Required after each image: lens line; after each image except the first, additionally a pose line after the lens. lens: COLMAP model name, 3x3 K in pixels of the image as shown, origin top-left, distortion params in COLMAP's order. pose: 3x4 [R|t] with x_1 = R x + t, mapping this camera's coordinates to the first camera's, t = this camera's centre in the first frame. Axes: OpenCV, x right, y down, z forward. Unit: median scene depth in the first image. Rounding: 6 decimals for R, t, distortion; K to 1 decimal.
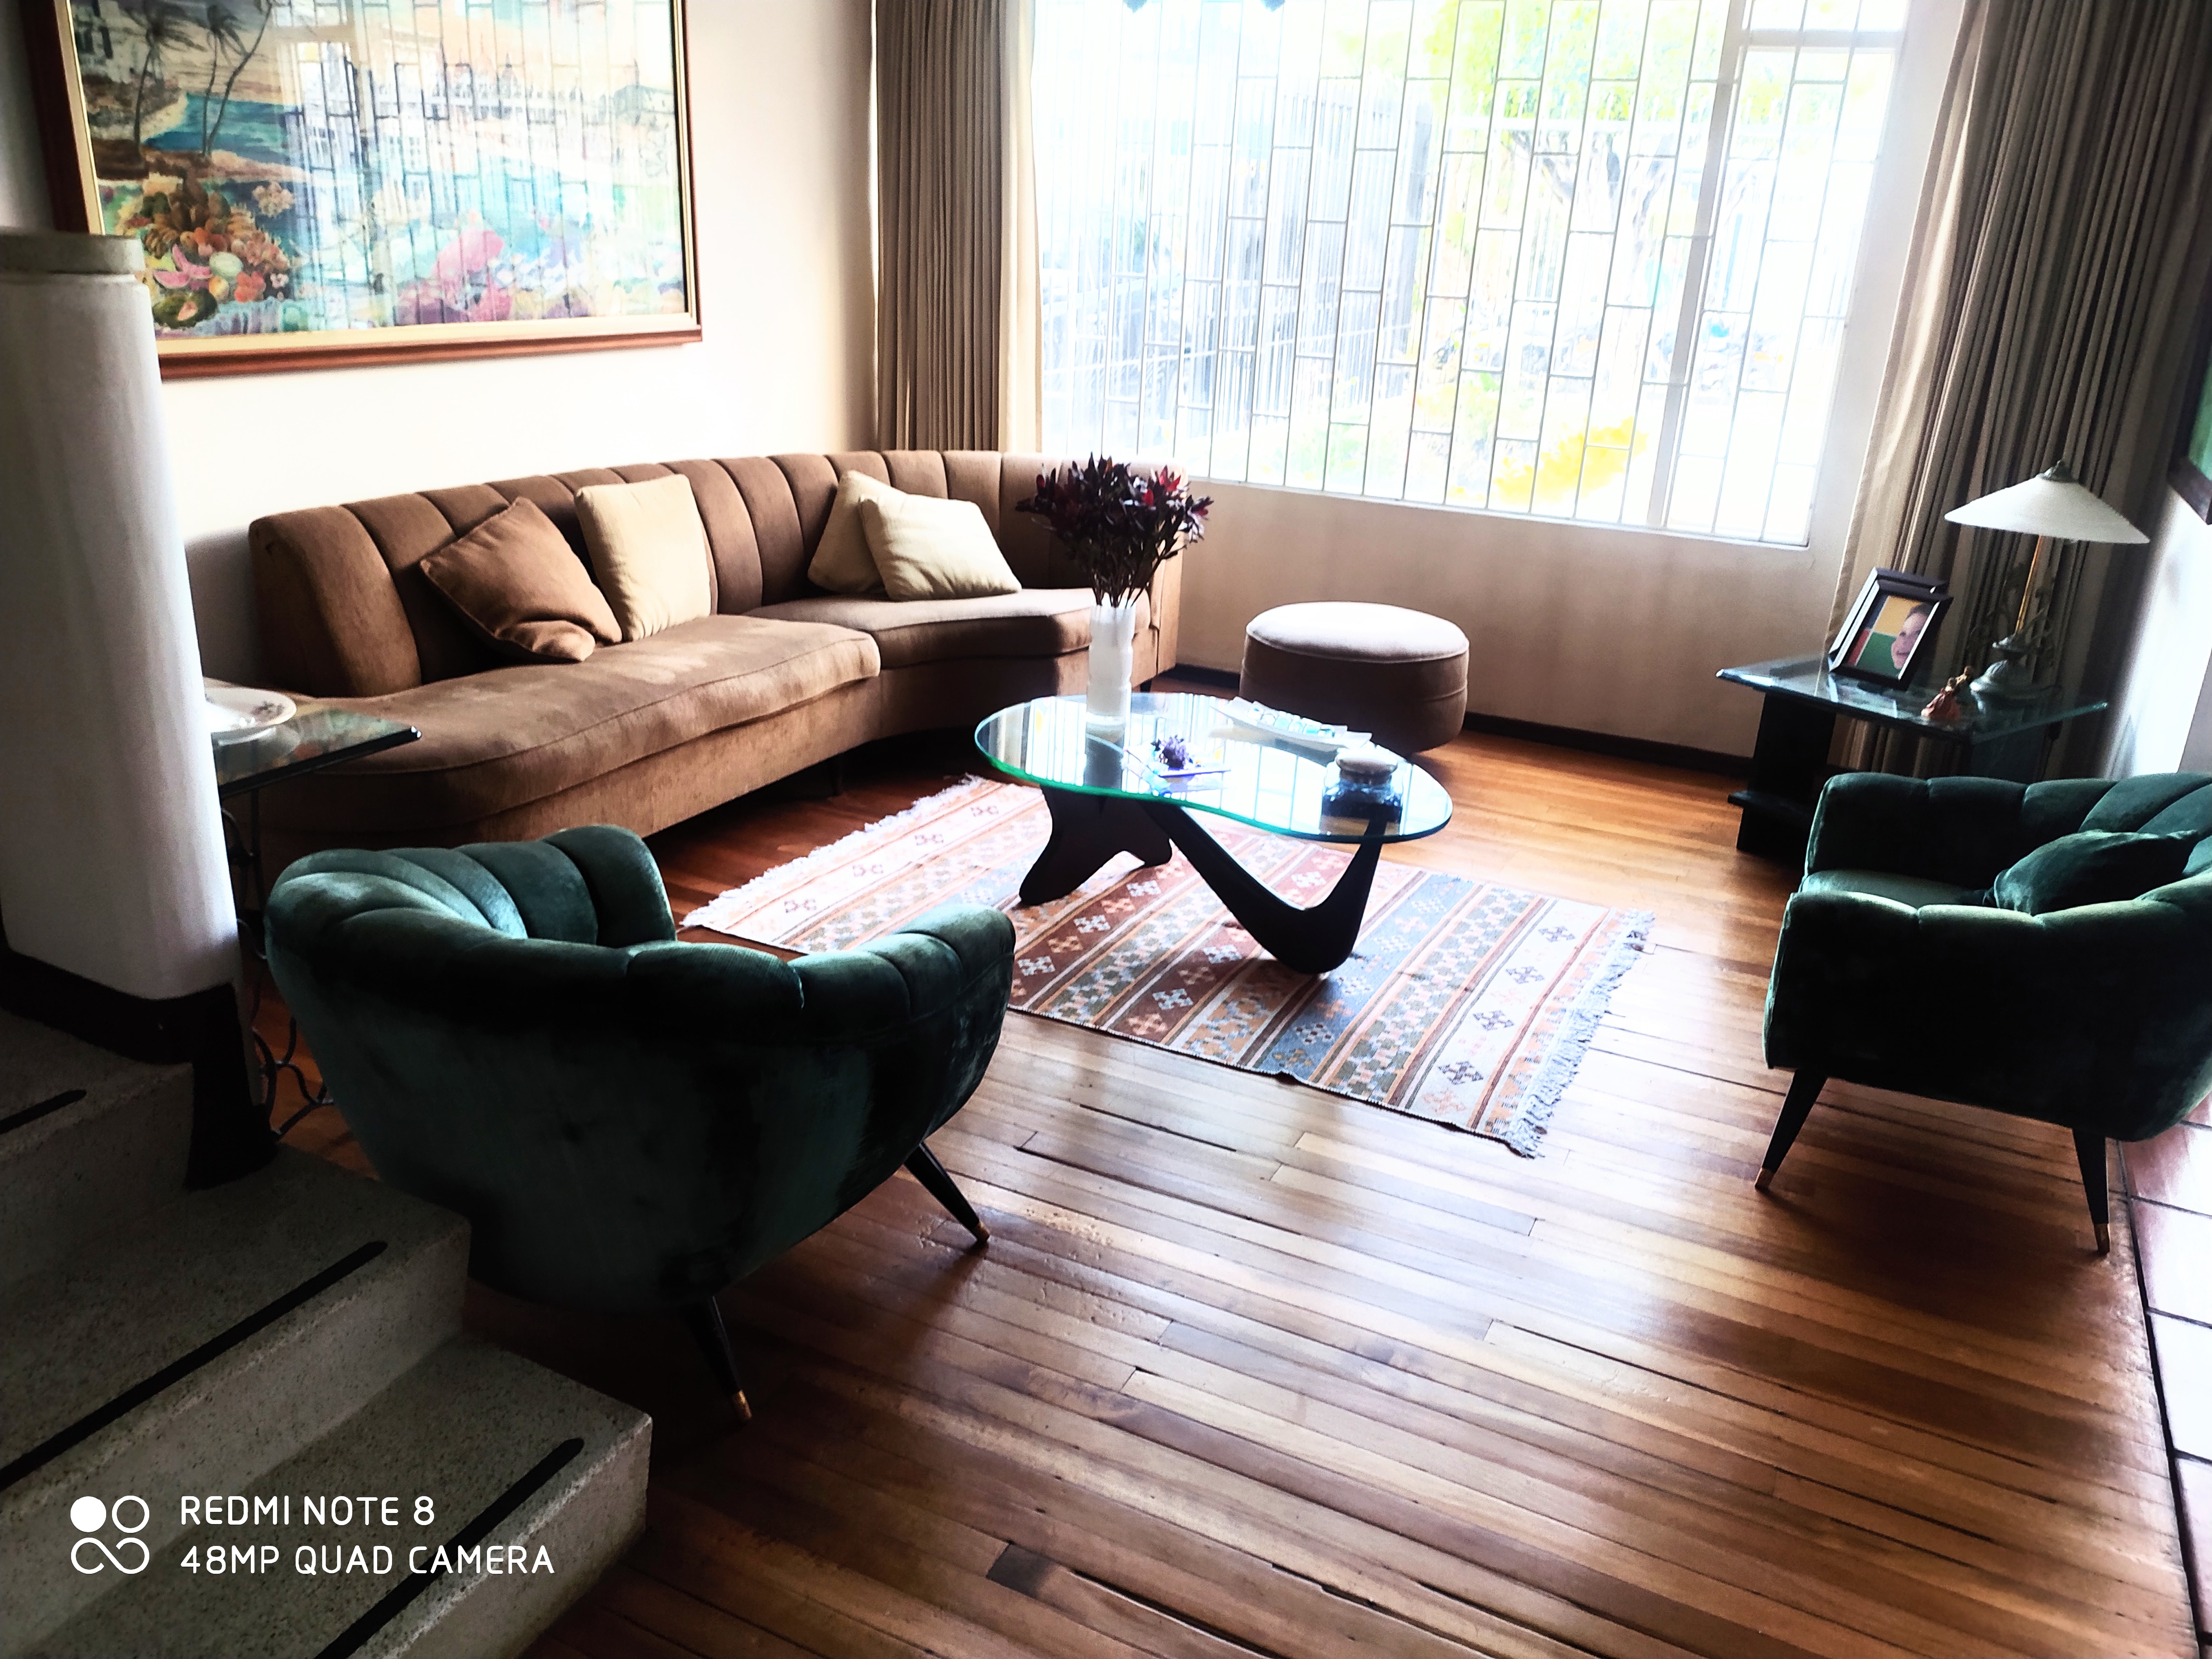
lens RADIAL K [[1620.1, 0, 1106.0], [0, 1620.1, 829.5], [0, 0, 1]] dist [0.027311, -0.030795]
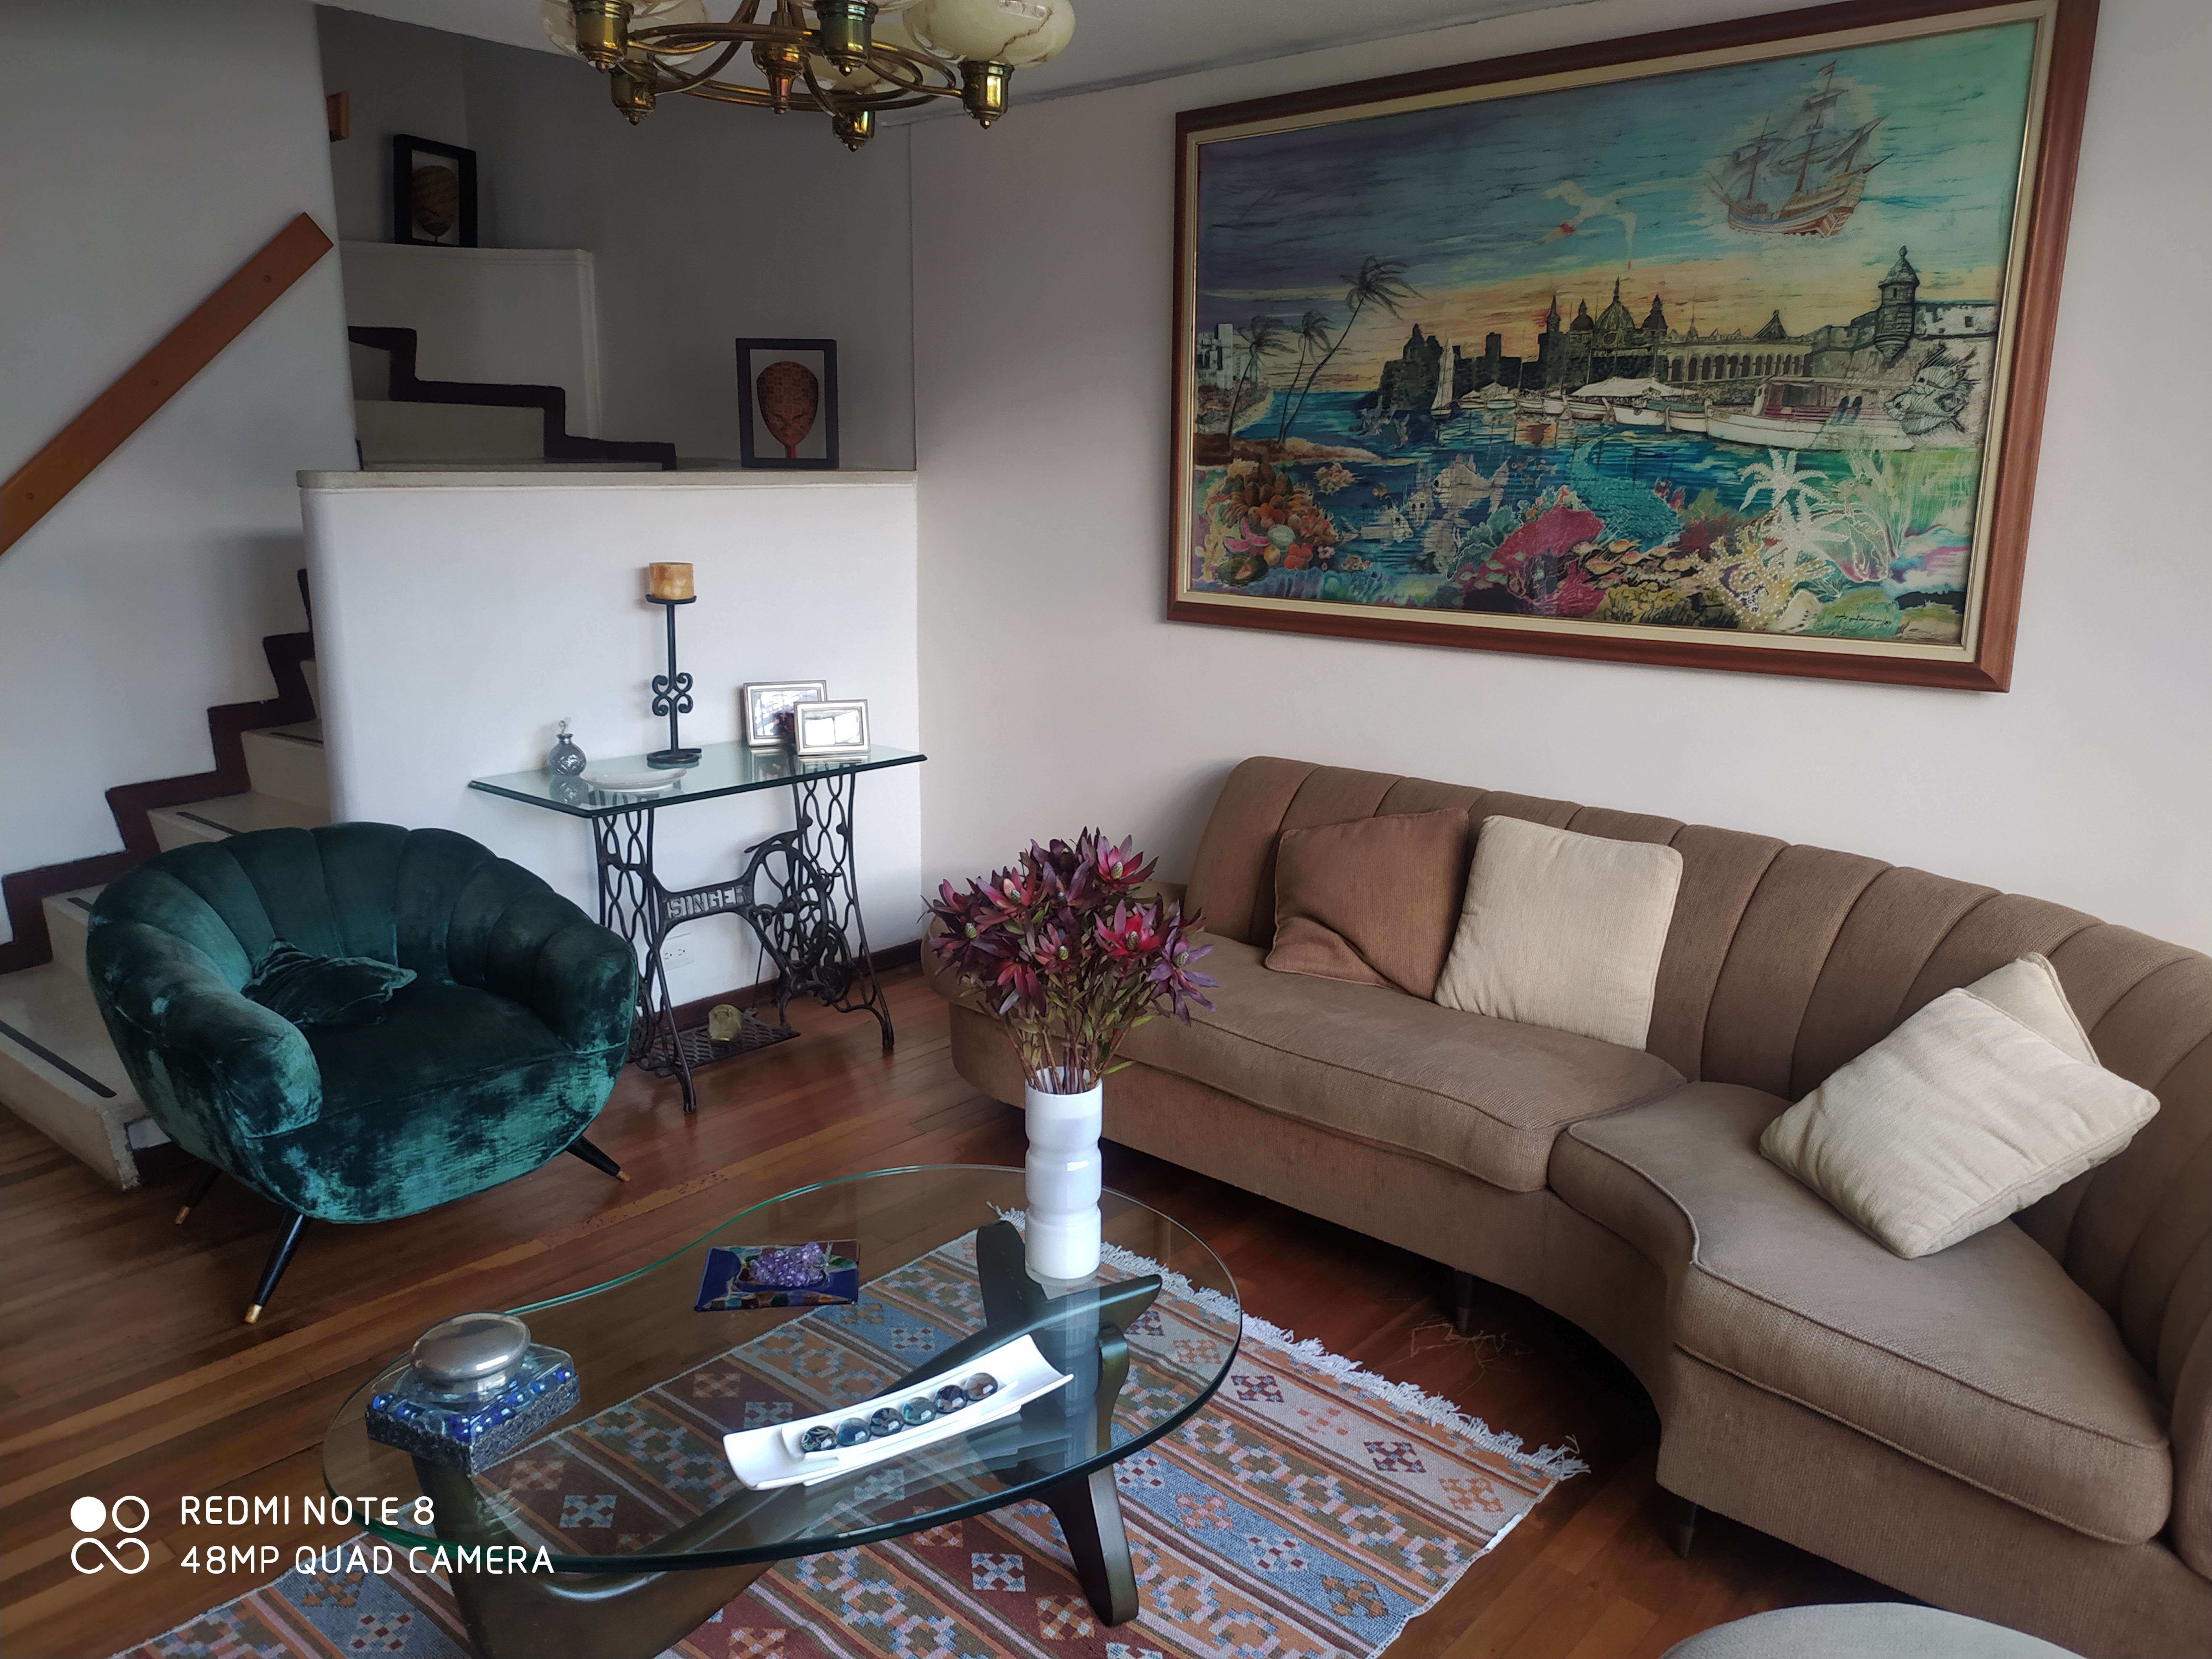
lens RADIAL K [[1620.1, 0, 1106.0], [0, 1620.1, 829.5], [0, 0, 1]] dist [0.027311, -0.030795]
pose [[-0.265432, 0.163726, -0.950126, 0.587124], [-0.363622, 0.895700, 0.255930, -0.413114], [0.892931, 0.413419, -0.178213, 1.191877]]
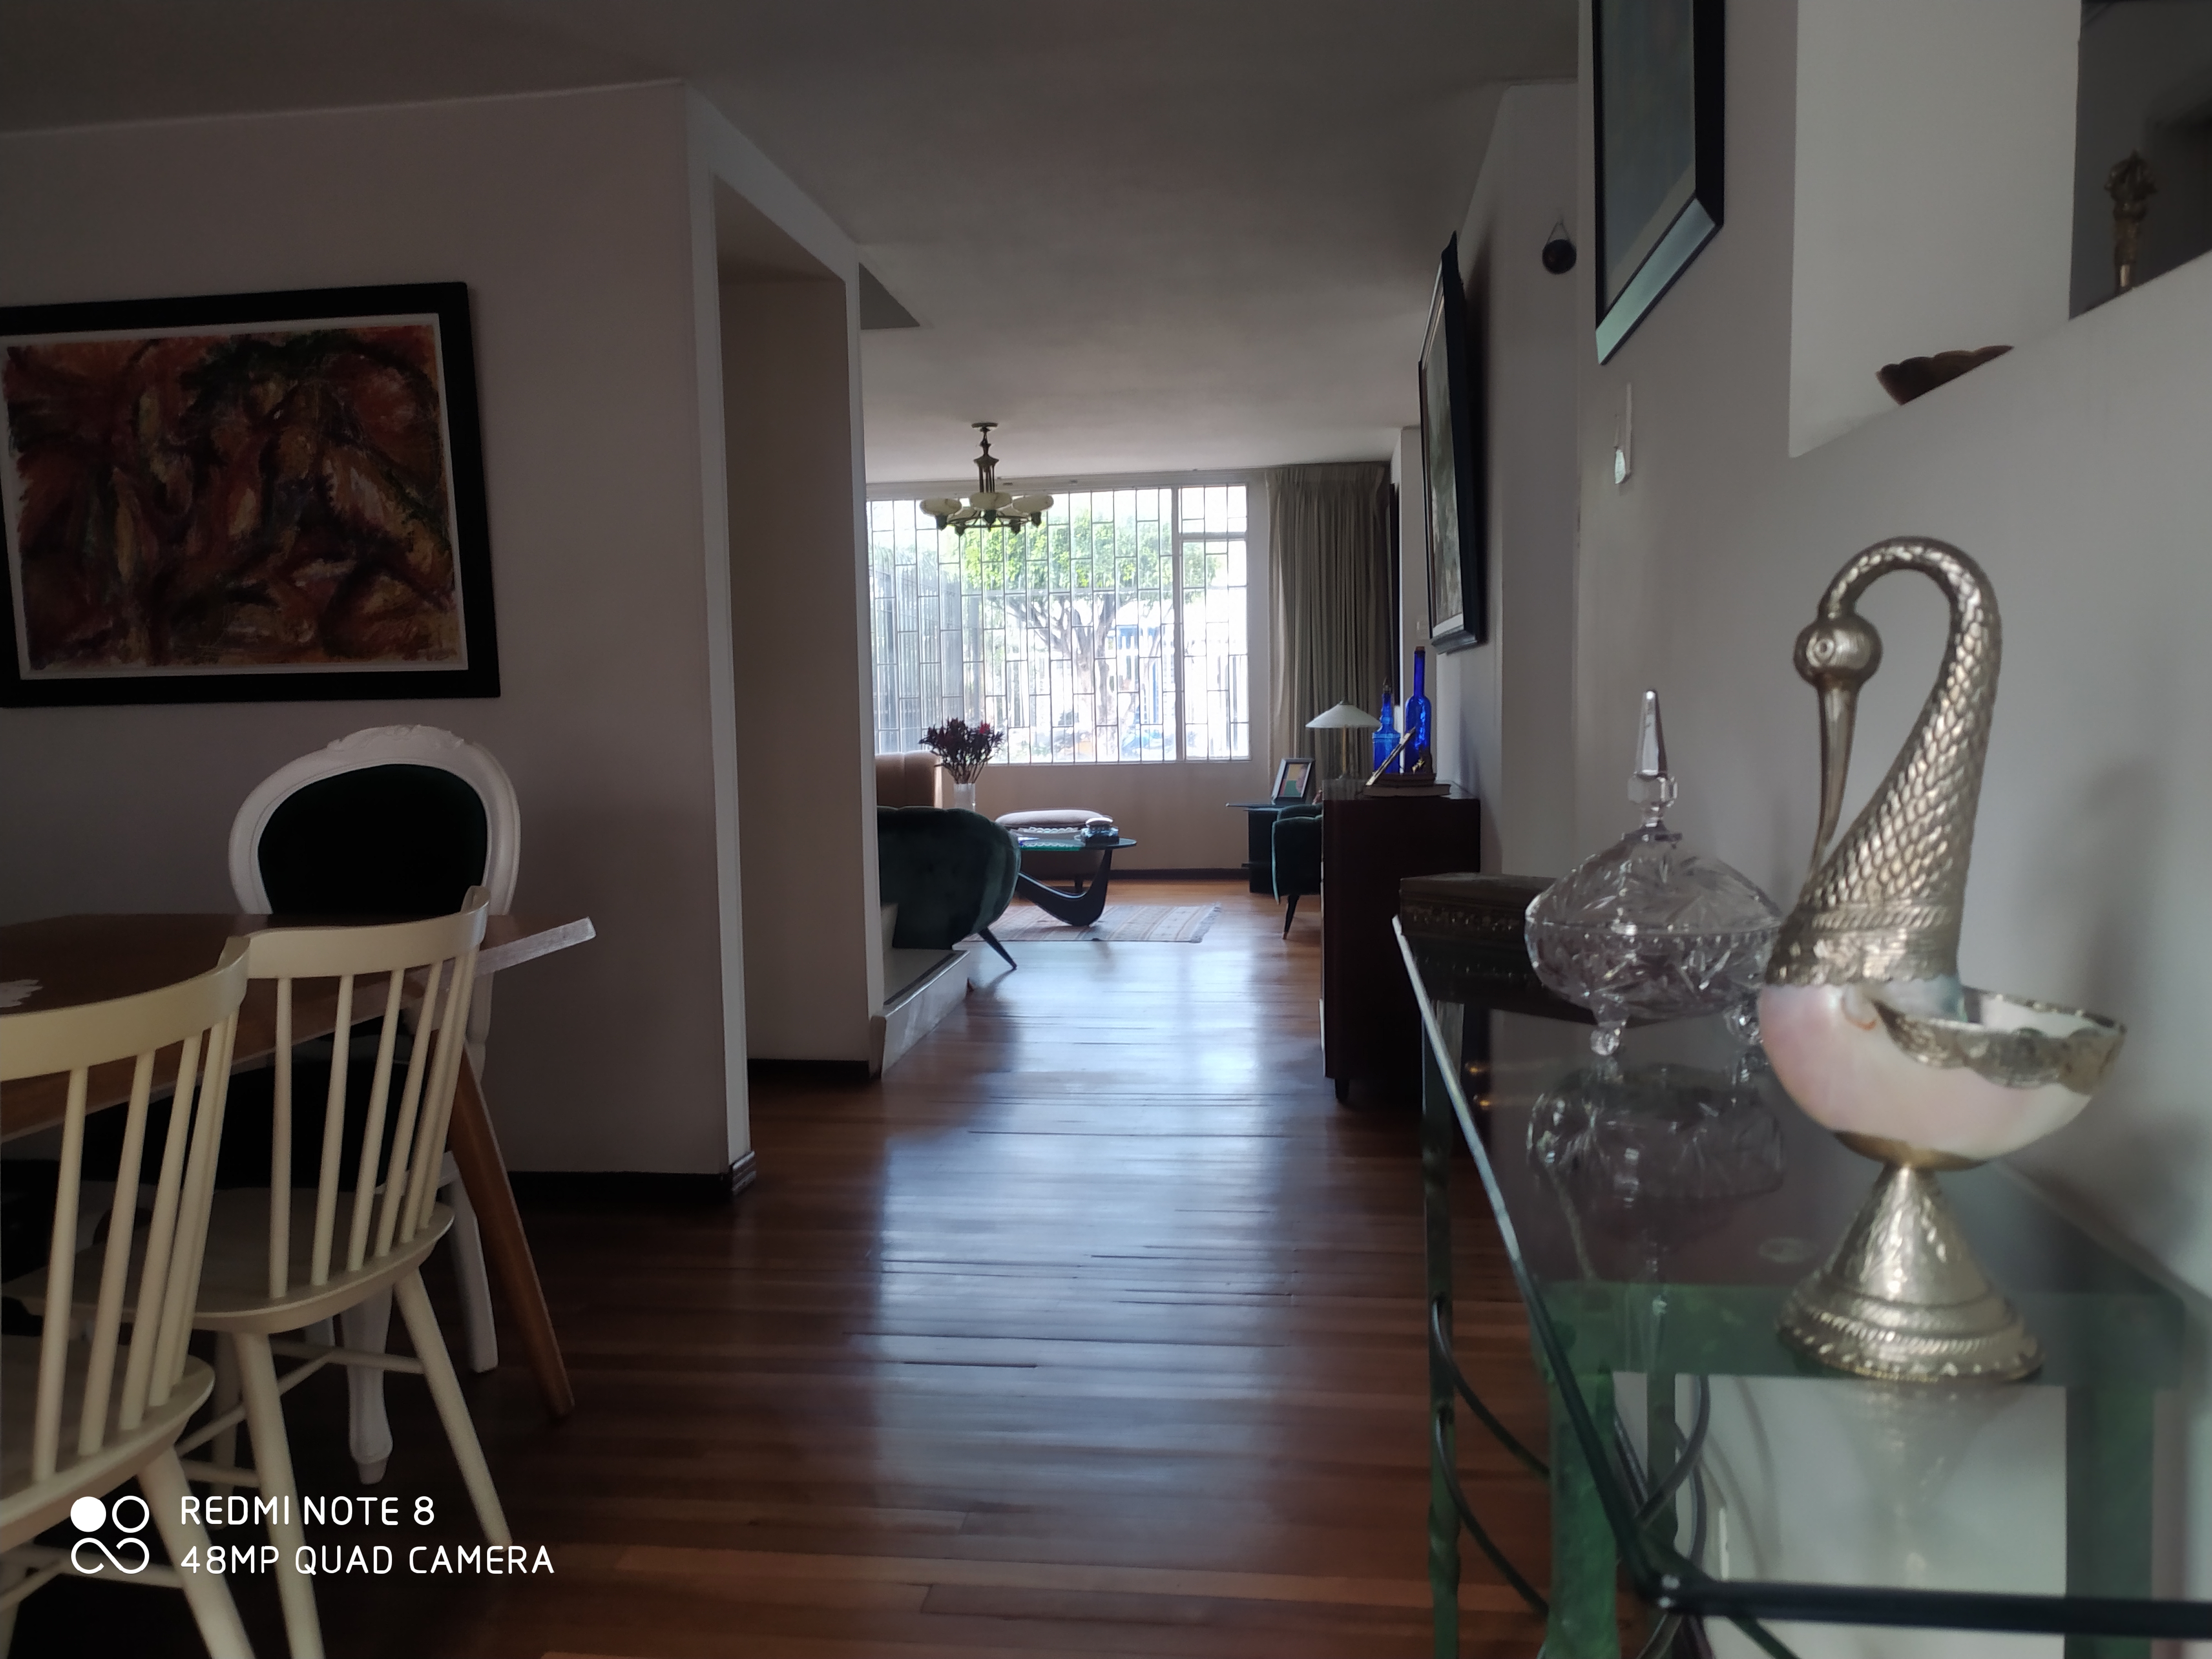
lens RADIAL K [[1620.1, 0, 1106.0], [0, 1620.1, 829.5], [0, 0, 1]] dist [0.027311, -0.030795]
pose [[0.946477, -0.095064, 0.308454, -0.756242], [0.177380, 0.951594, -0.251006, 0.763166], [-0.269661, 0.292285, 0.917525, -1.570088]]
